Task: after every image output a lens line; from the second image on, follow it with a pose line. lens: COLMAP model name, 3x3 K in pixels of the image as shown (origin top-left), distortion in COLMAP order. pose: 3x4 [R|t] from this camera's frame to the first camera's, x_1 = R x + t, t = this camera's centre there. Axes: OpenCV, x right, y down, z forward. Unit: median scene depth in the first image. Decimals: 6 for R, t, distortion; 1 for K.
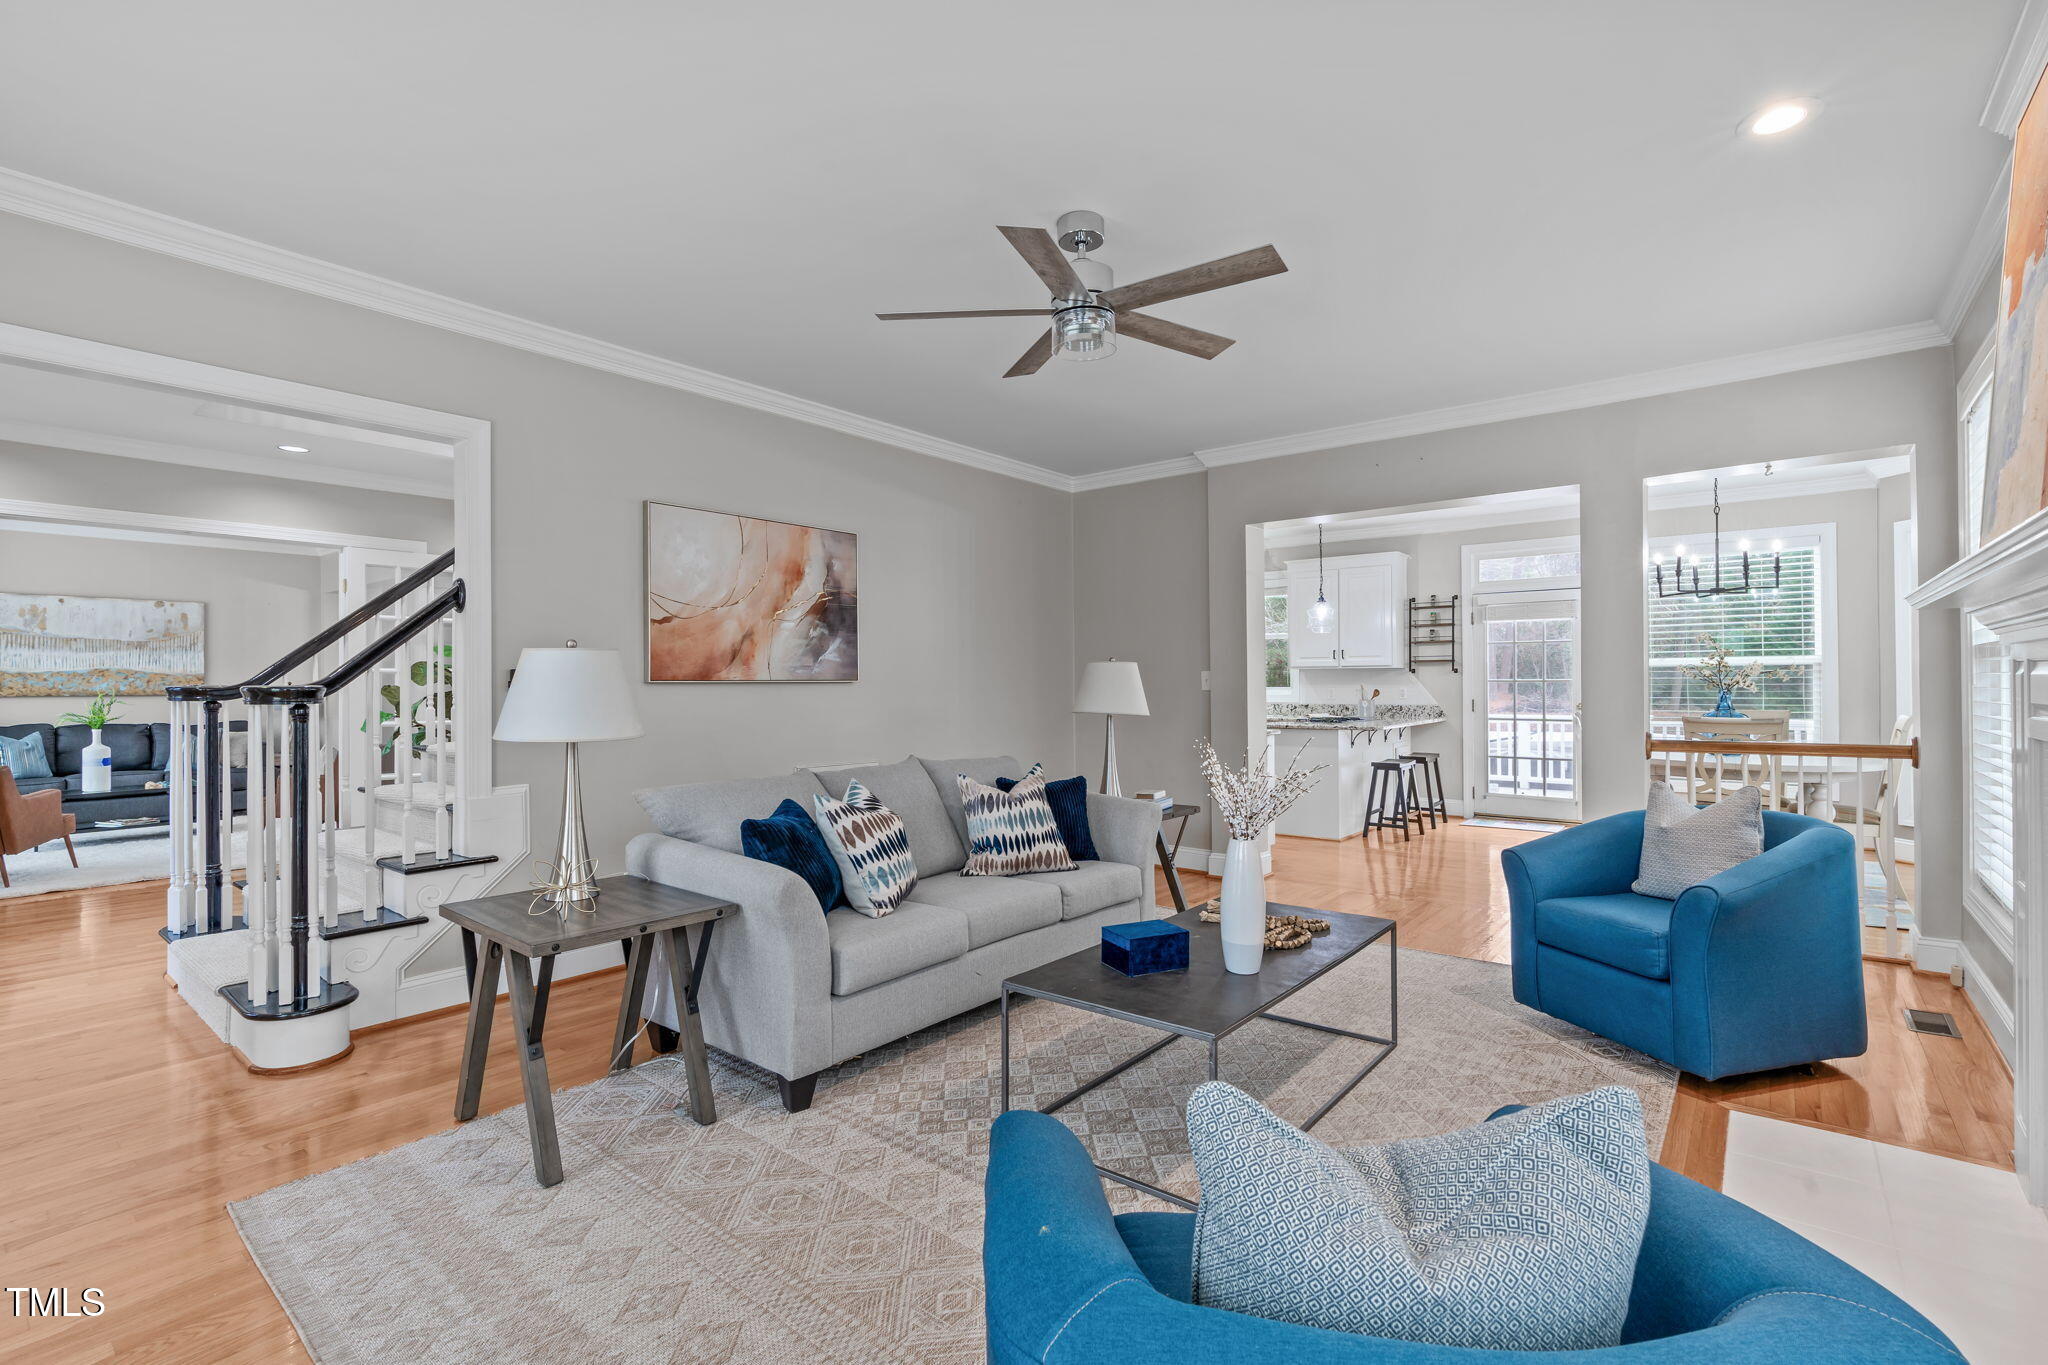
lens RADIAL K [[924.9, 0, 1031.7], [0, 924.9, 677.6], [0, 0, 1]] dist [-0.010588, 0.001613]
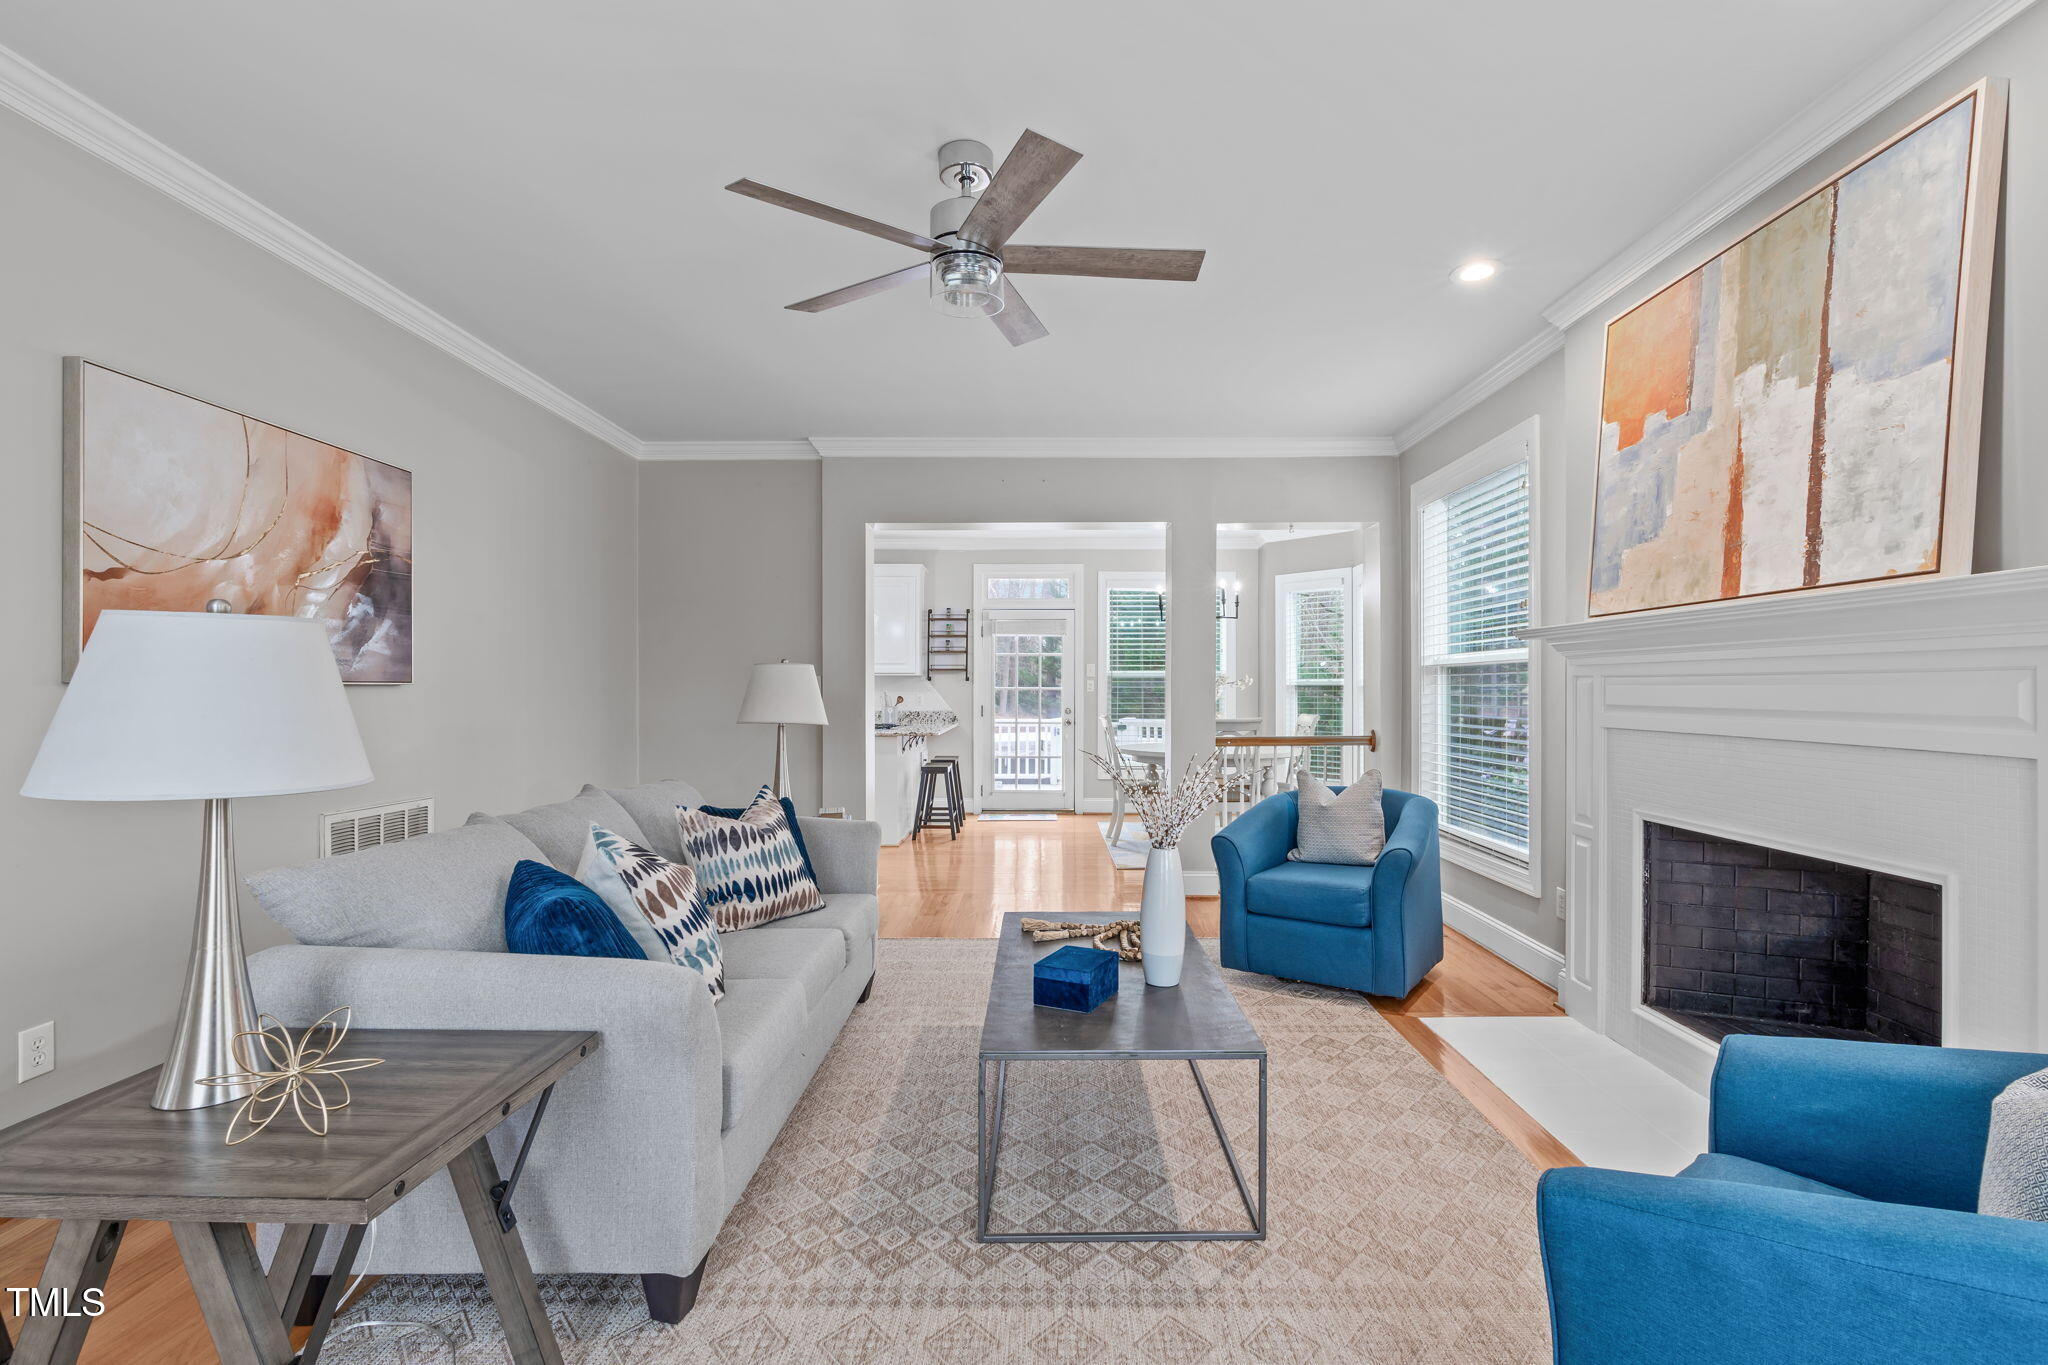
lens RADIAL K [[924.9, 0, 1028.6], [0, 924.9, 683.0], [0, 0, 1]] dist [-0.010588, 0.001613]
pose [[0.781518, 0.008959, 0.623819, -0.288559], [-0.007577, 0.999959, -0.004869, 0.003742], [-0.623837, -0.000921, 0.781554, 0.189576]]
